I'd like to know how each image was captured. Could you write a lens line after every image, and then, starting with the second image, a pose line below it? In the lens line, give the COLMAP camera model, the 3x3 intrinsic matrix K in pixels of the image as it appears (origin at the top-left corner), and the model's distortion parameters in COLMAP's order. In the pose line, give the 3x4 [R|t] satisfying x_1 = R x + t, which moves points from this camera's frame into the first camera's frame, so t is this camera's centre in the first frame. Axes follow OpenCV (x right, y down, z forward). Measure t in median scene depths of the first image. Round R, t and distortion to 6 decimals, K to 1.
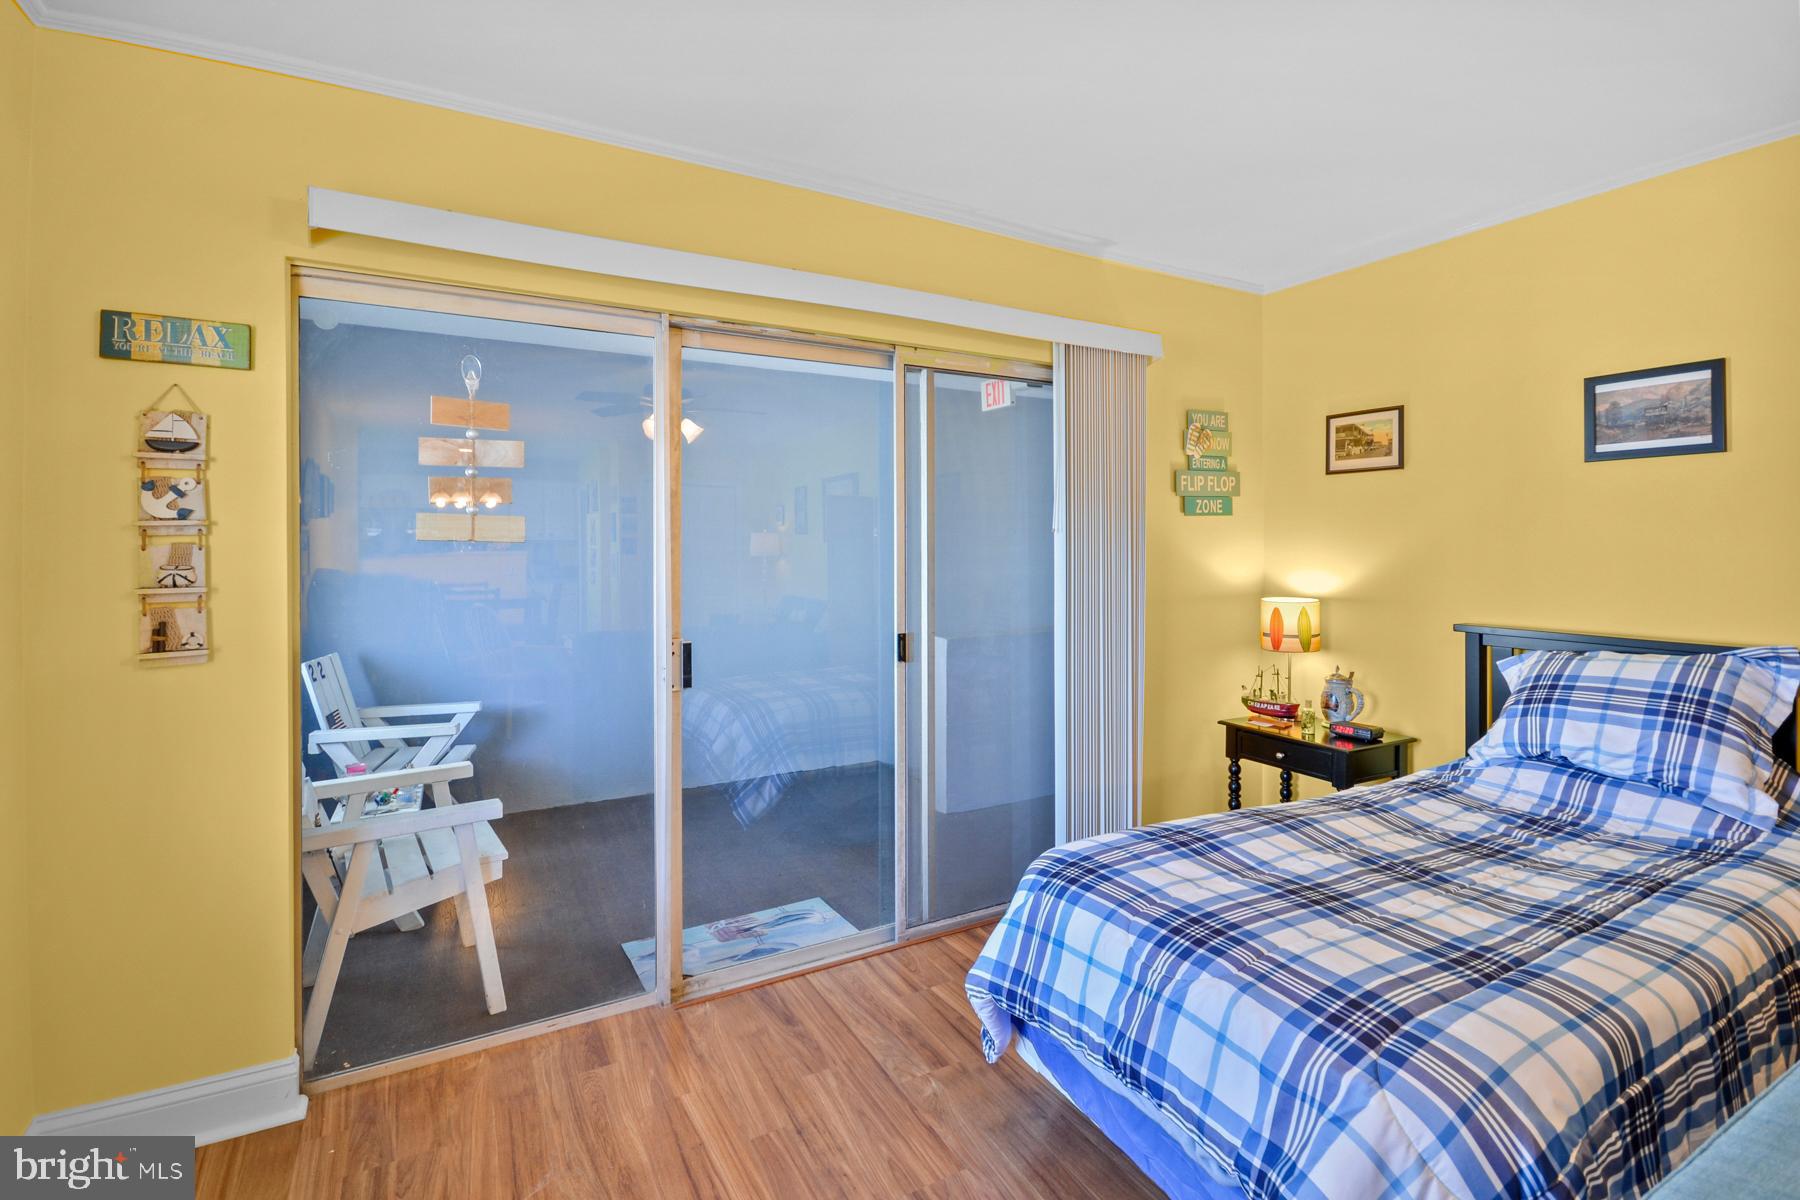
lens RADIAL K [[832.4, 0, 900.9], [0, 832.4, 545.3], [0, 0, 1]] dist [-0.002480, -0.000842]
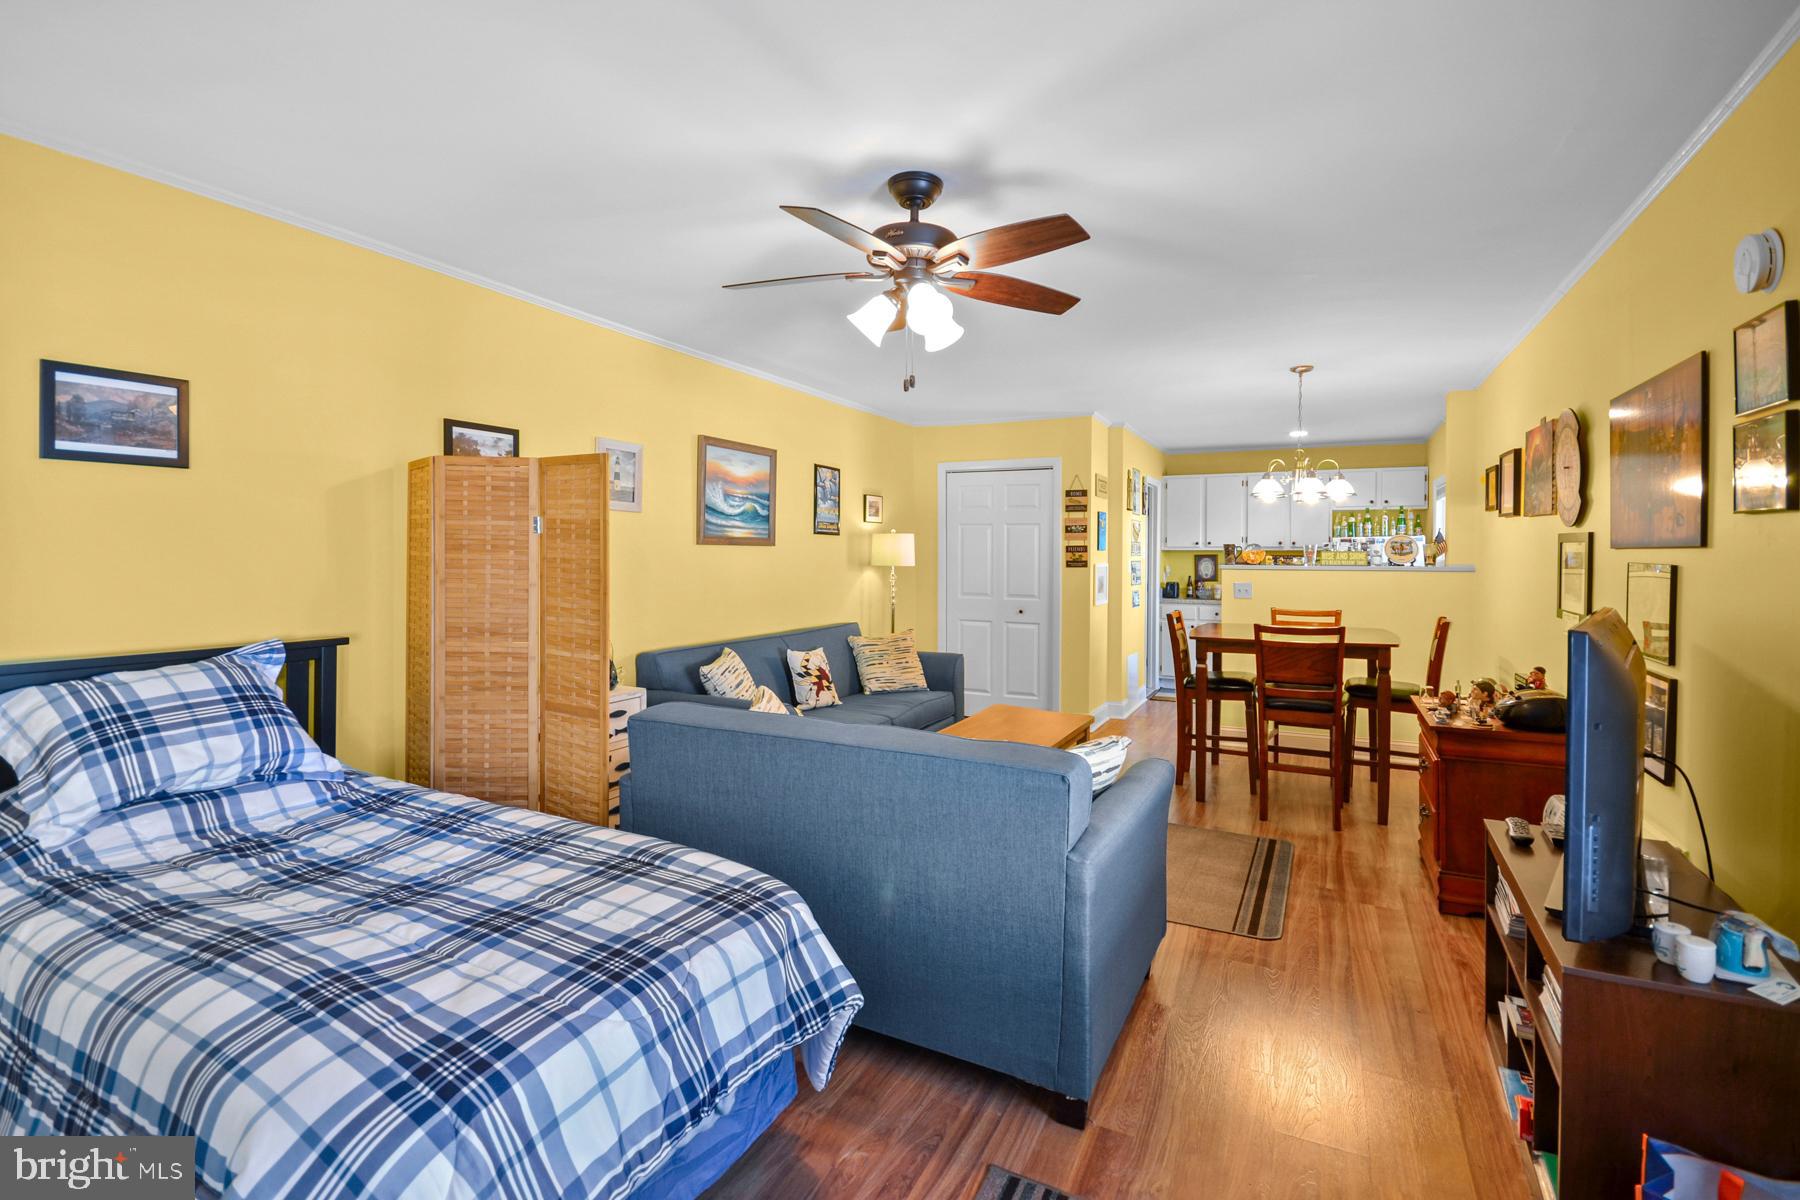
lens RADIAL K [[816.8, 0, 898.7], [0, 816.8, 567.6], [0, 0, 1]] dist [-0.000092, -0.000692]
pose [[-0.556506, -0.013780, 0.830729, -0.405507], [-0.002422, 0.999885, 0.014963, -0.003684], [-0.830840, 0.006315, -0.556476, 0.852709]]
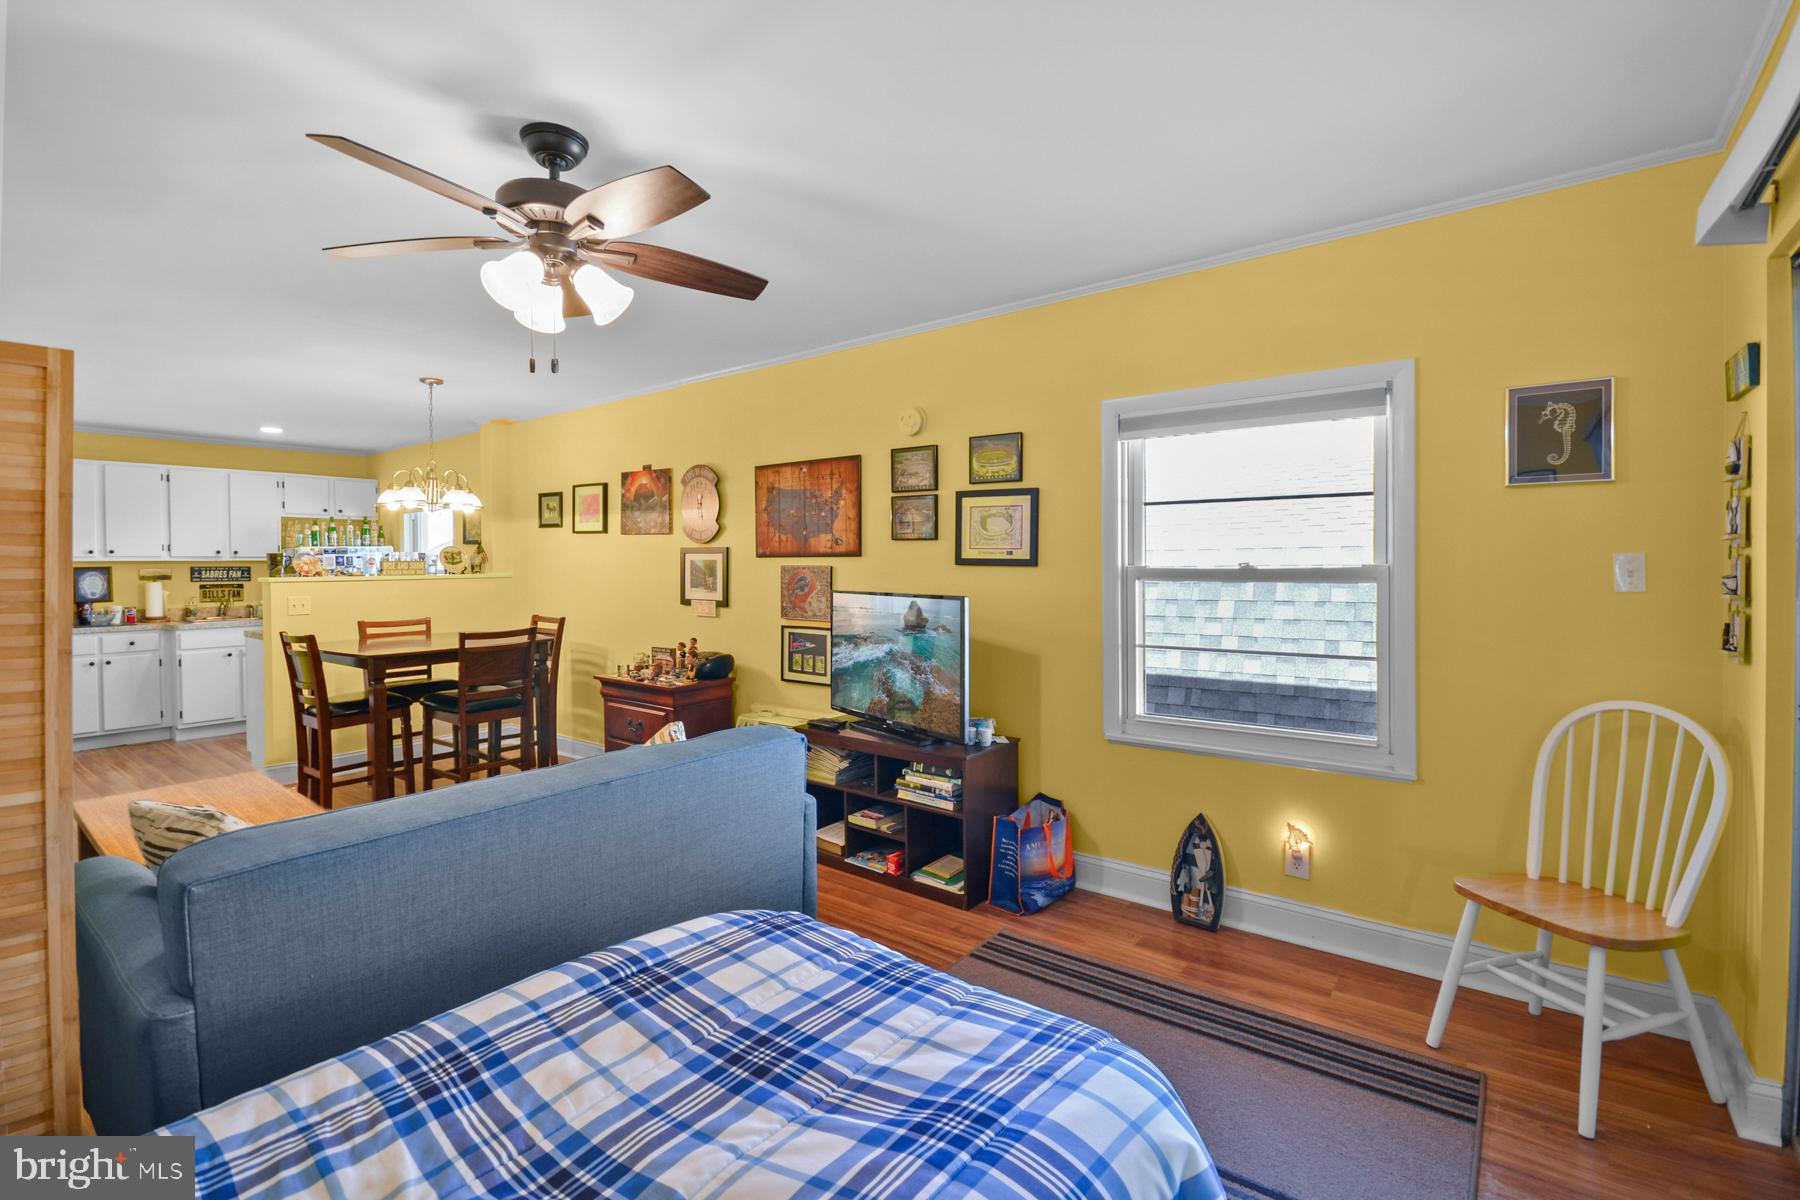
lens RADIAL K [[818.4, 0, 892.4], [0, 818.4, 577.9], [0, 0, 1]] dist [-0.003061, -0.000771]
pose [[-0.922781, 0.016339, -0.384978, 0.488492], [0.009196, 0.999750, 0.020388, -0.004002], [0.385215, 0.015273, -0.922700, 1.260199]]
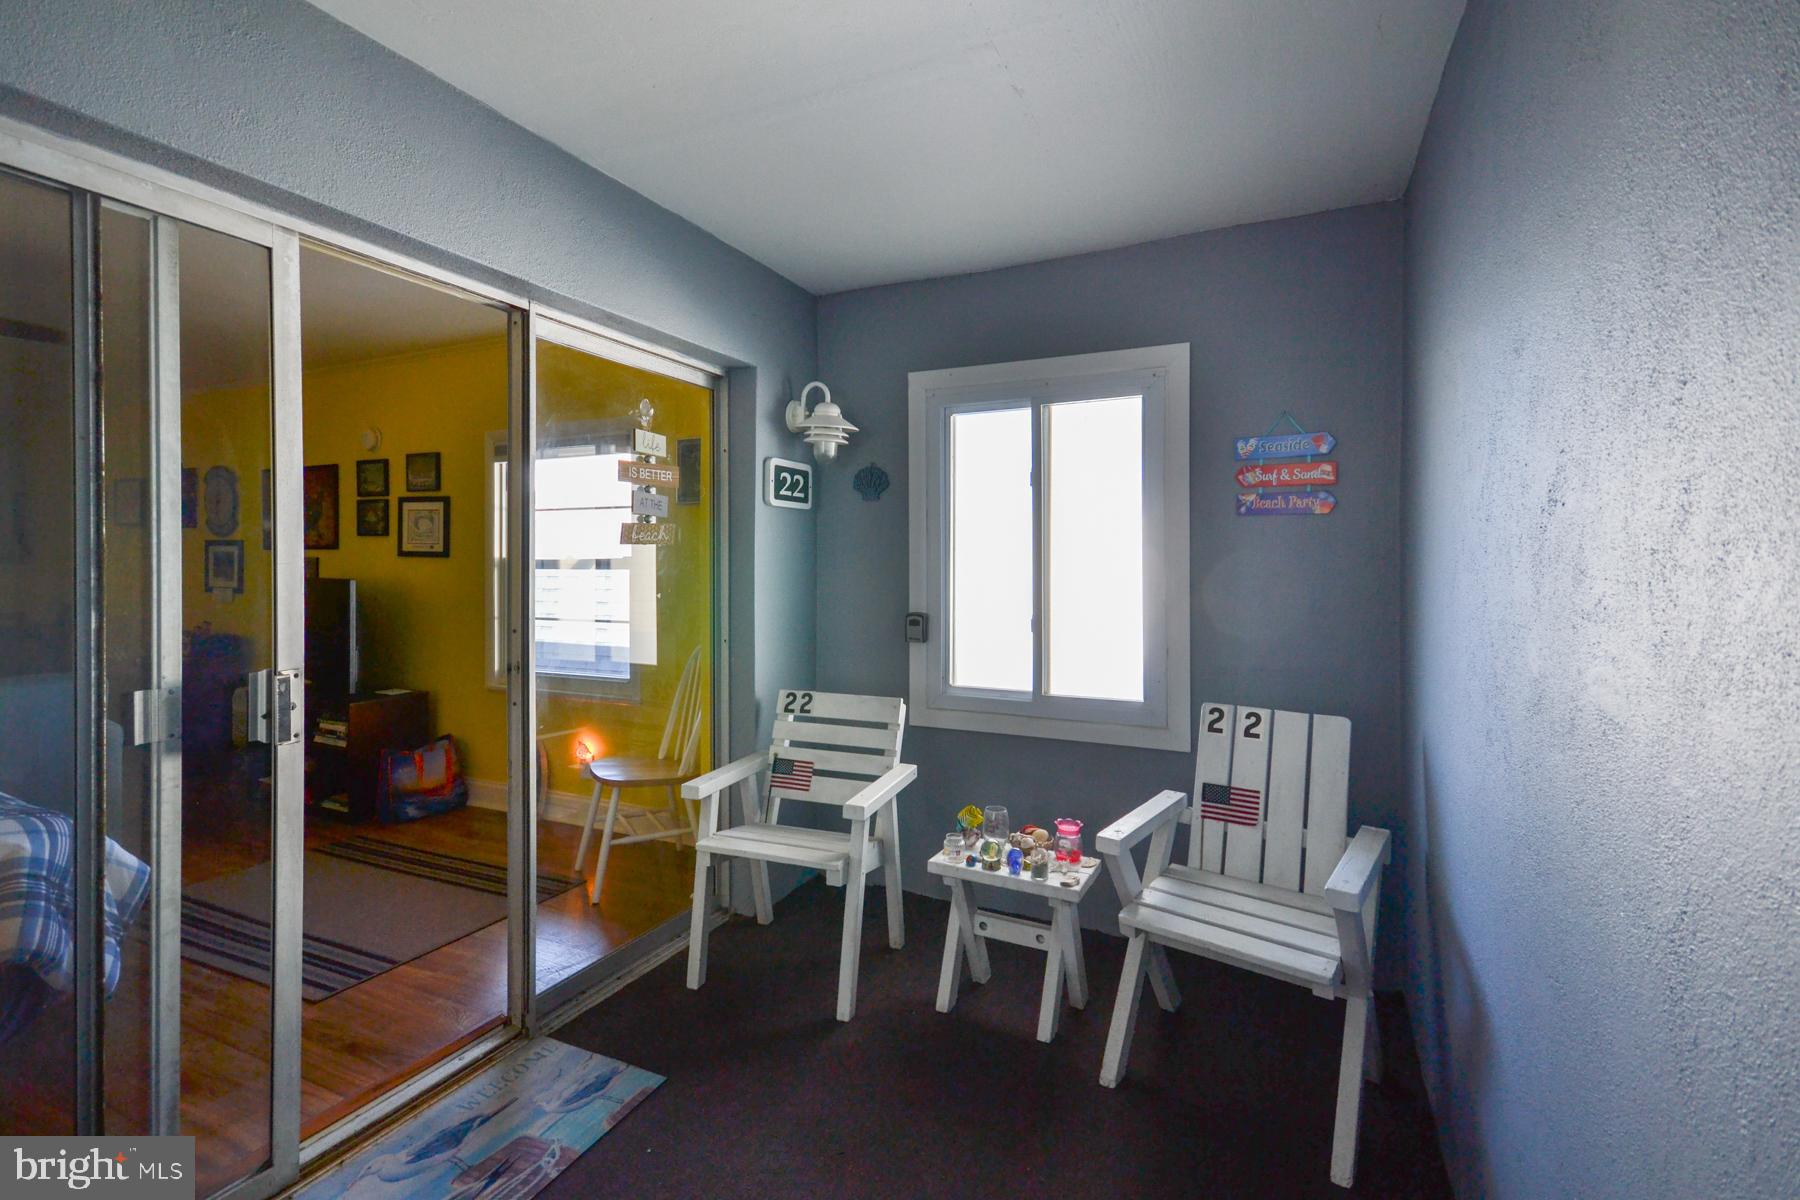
lens RADIAL K [[816.8, 0, 898.7], [0, 816.8, 567.6], [0, 0, 1]] dist [-0.000092, -0.000692]
pose [[-0.812267, 0.008804, -0.583219, -0.086228], [0.002525, 0.999930, 0.011578, 0.012019], [0.583280, 0.007932, -0.812232, 2.172631]]
